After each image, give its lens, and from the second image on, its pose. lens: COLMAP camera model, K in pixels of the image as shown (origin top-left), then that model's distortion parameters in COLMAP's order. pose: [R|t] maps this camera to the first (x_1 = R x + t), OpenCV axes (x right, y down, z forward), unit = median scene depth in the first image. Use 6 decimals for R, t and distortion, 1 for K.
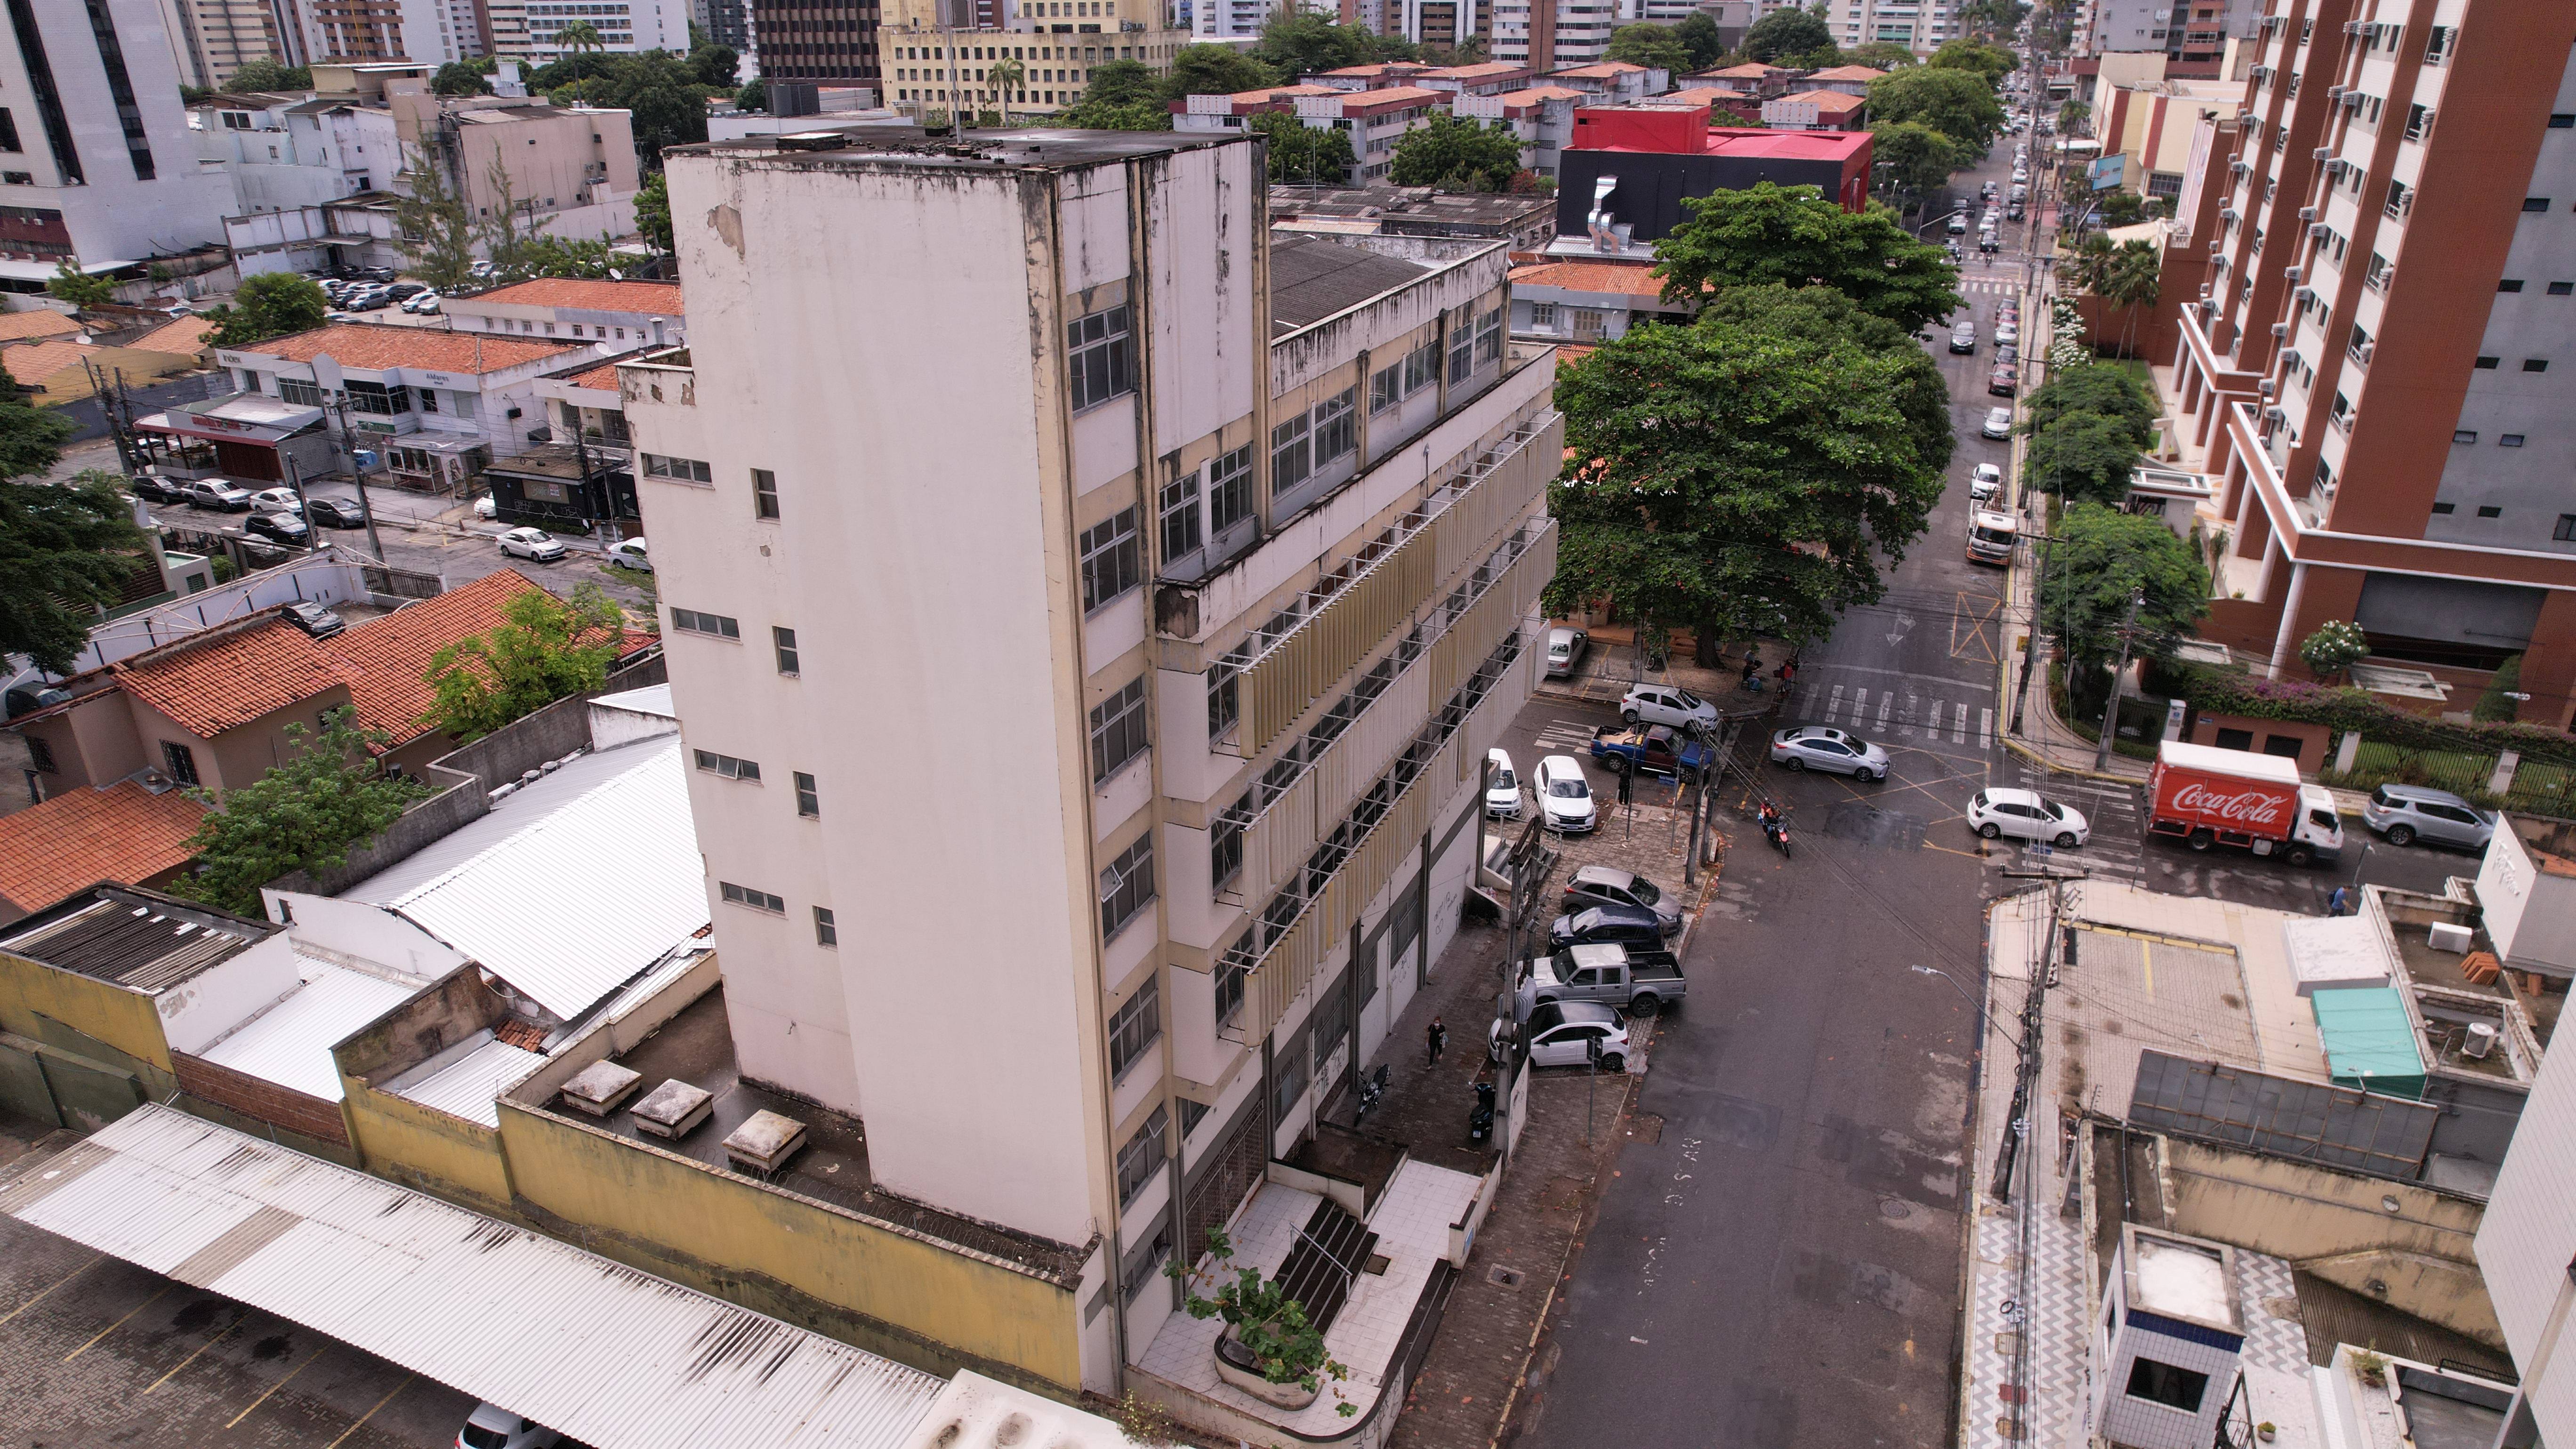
lens RADIAL K [[1647.0, 0, 1292.5], [0, 1647.0, 725.8], [0, 0, 1]] dist [-0.083106, 0.073339]
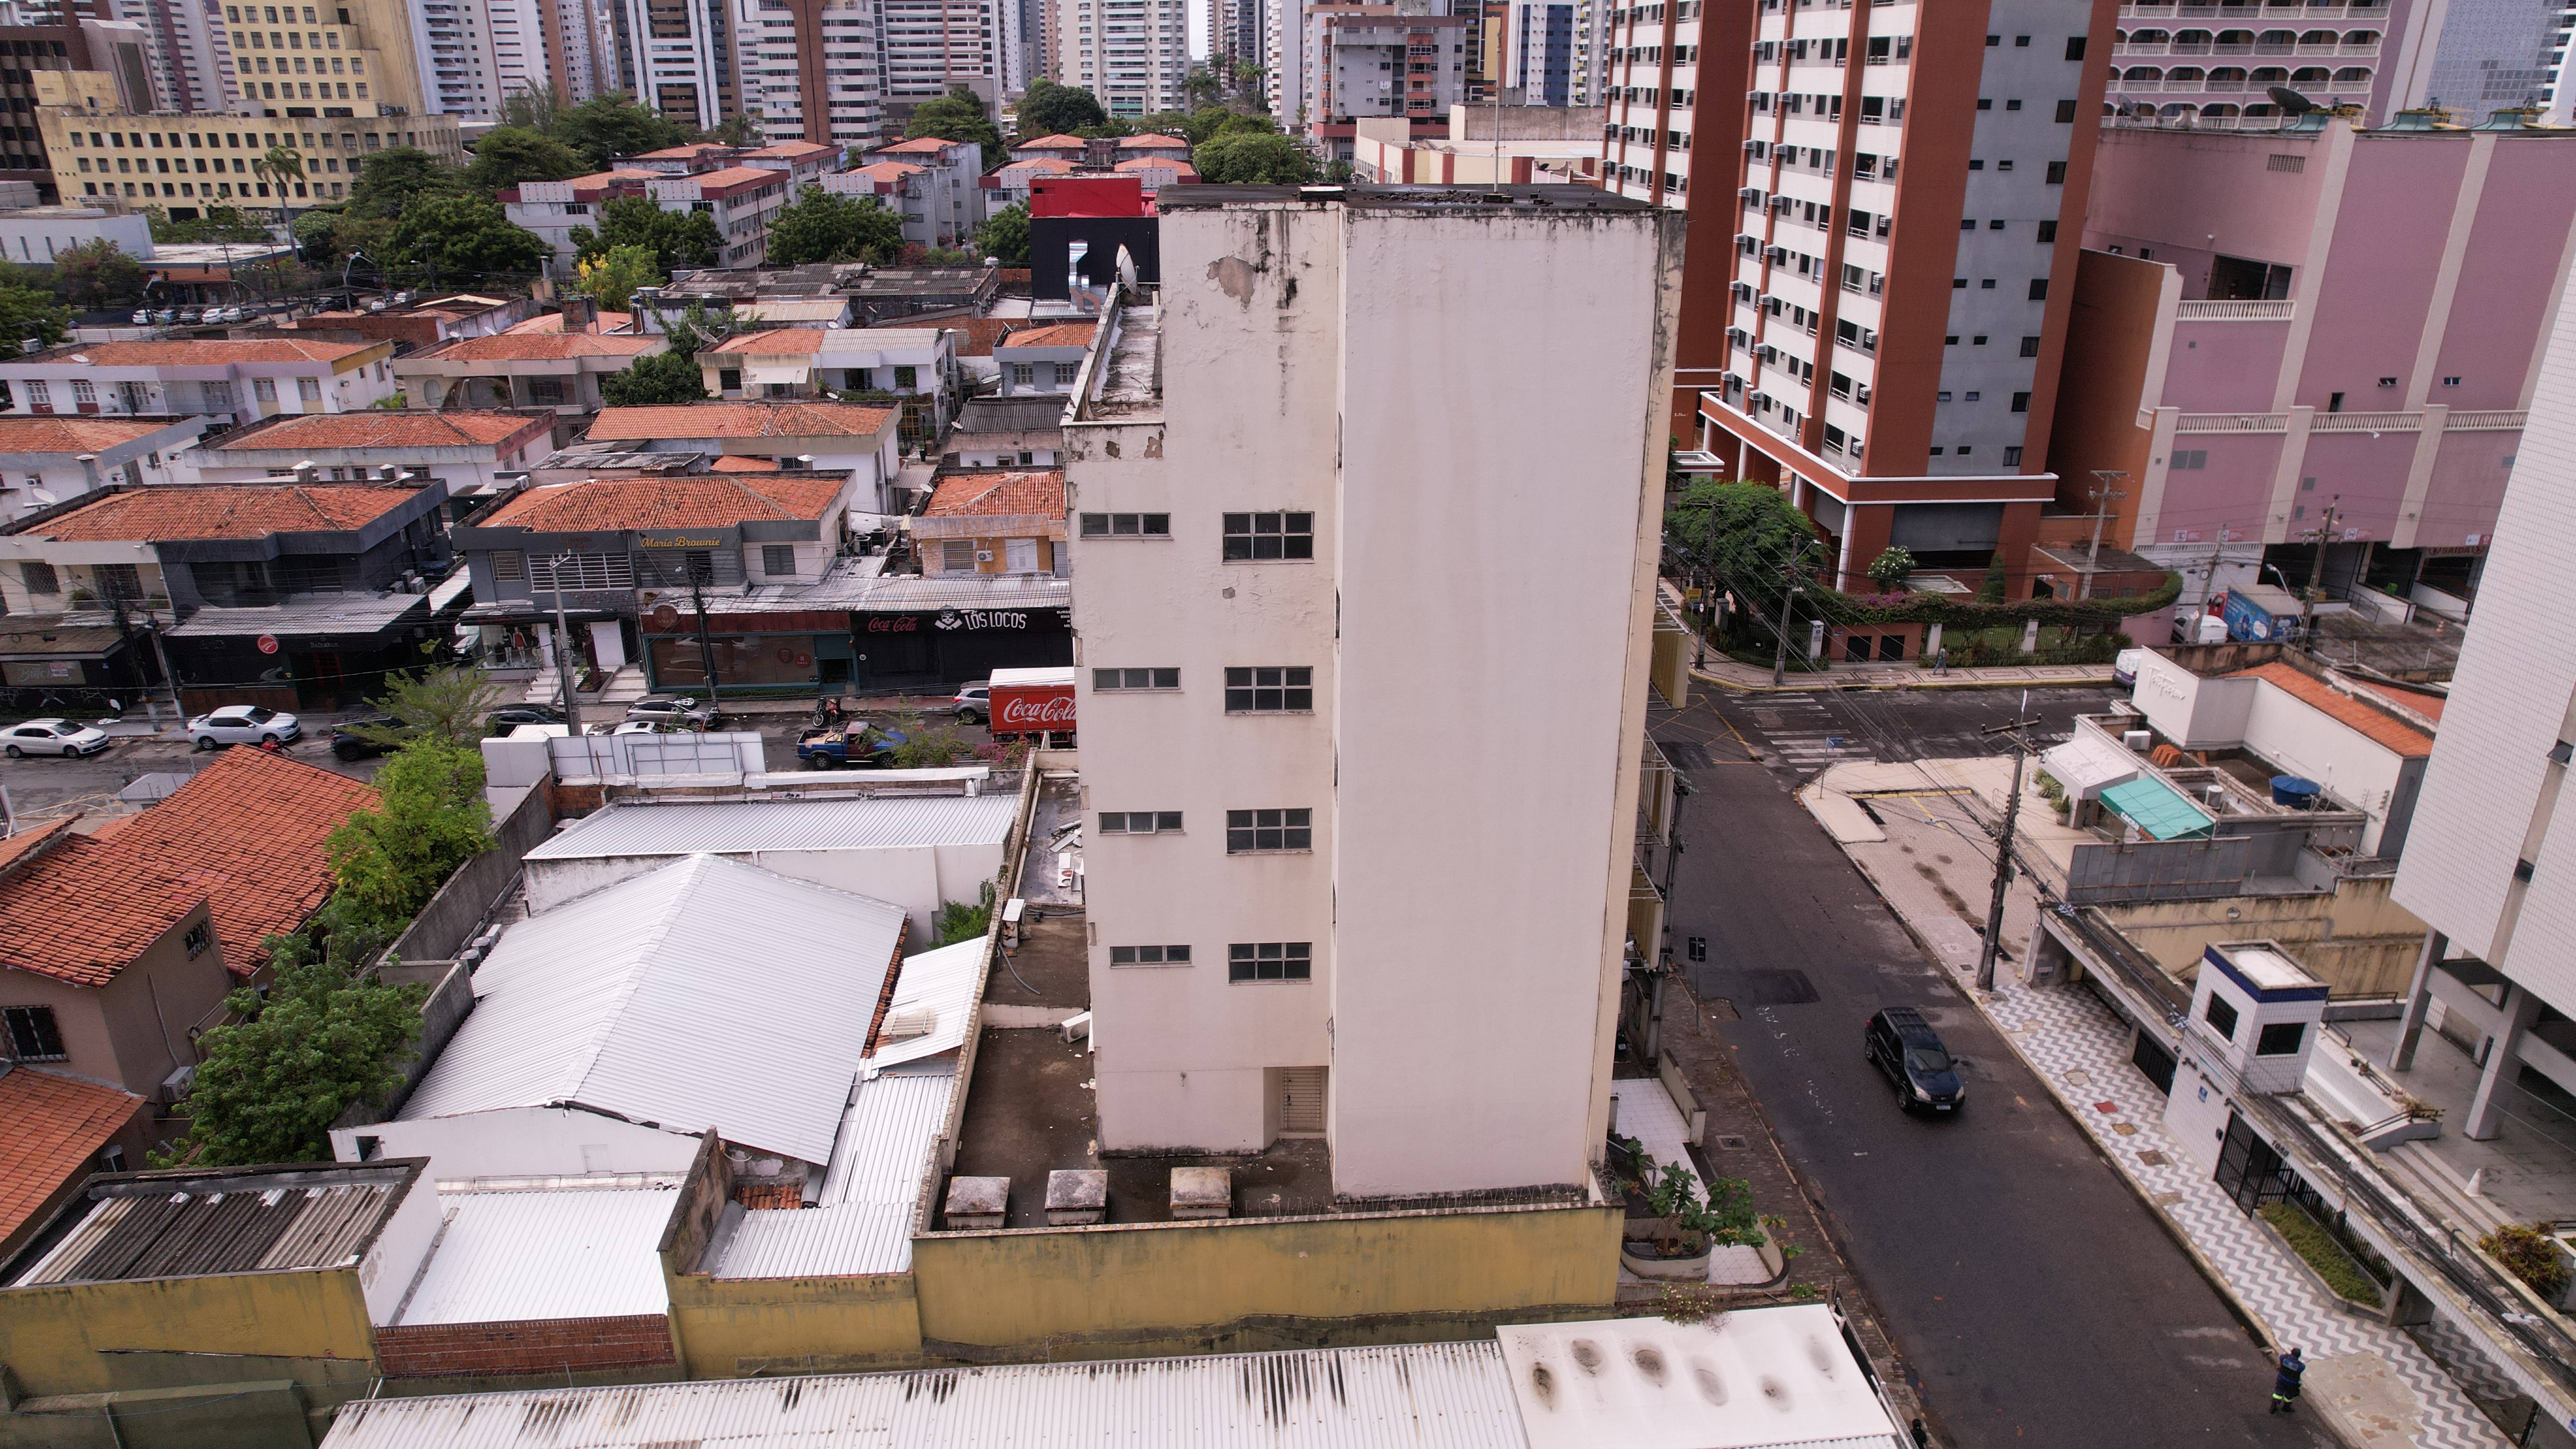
lens RADIAL K [[1647.1, 0, 1291.4], [0, 1647.1, 724.5], [0, 0, 1]] dist [-0.083407, 0.080766]
pose [[0.890330, -0.164090, 0.424720, -0.182605], [0.181973, 0.983302, -0.001569, -0.004217], [-0.417371, 0.078684, 0.905323, 0.013878]]
